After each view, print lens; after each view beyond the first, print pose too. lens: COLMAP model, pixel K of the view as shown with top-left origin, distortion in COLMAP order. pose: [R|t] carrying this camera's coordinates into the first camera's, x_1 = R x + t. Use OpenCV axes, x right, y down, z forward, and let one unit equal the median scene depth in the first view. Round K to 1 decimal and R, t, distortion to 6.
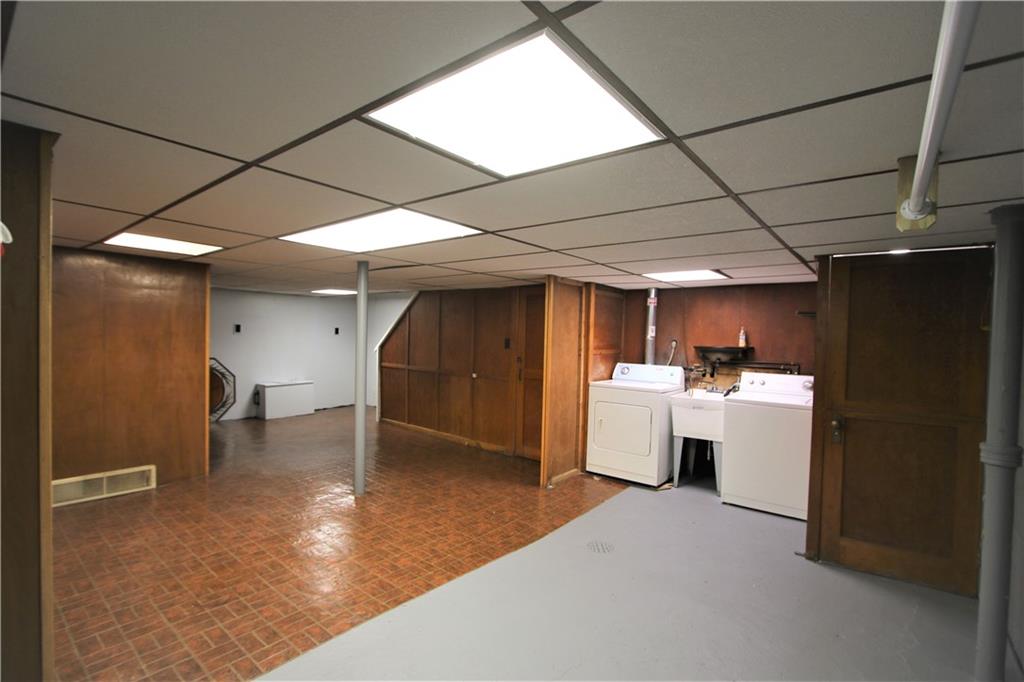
lens RADIAL K [[471.8, 0, 512.3], [0, 471.8, 341.3], [0, 0, 1]] dist [-0.018126, 0.000467]
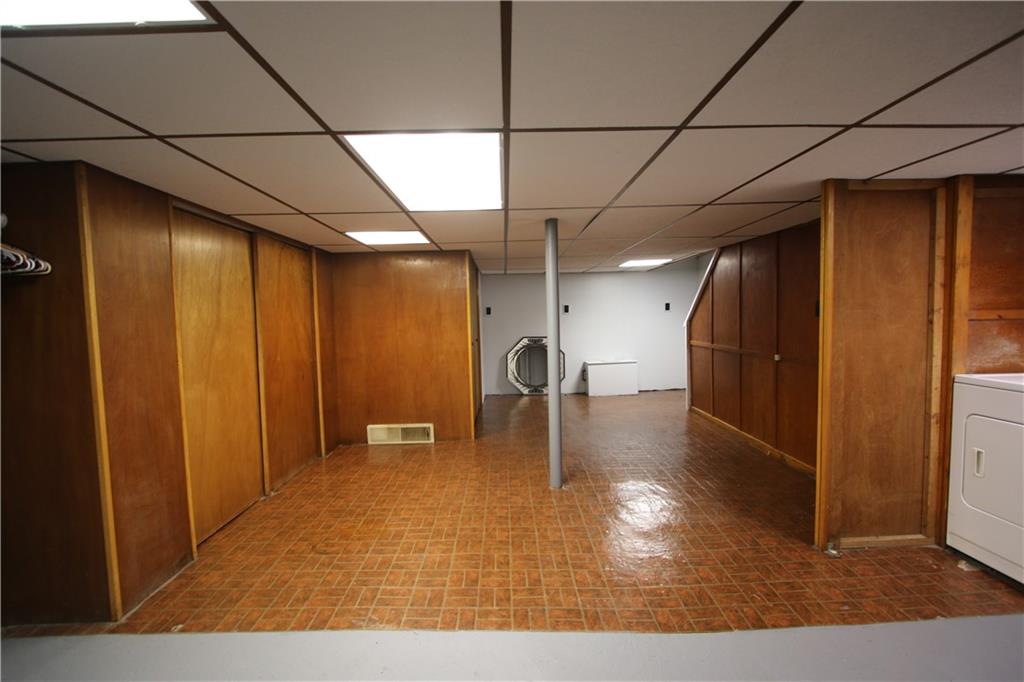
lens RADIAL K [[471.8, 0, 511.4], [0, 471.8, 343.8], [0, 0, 1]] dist [-0.018126, 0.000467]
pose [[0.635304, 0.002213, -0.772259, 0.280509], [0.032140, 0.999054, 0.029303, 0.026430], [0.771593, -0.043437, 0.634631, 0.359032]]
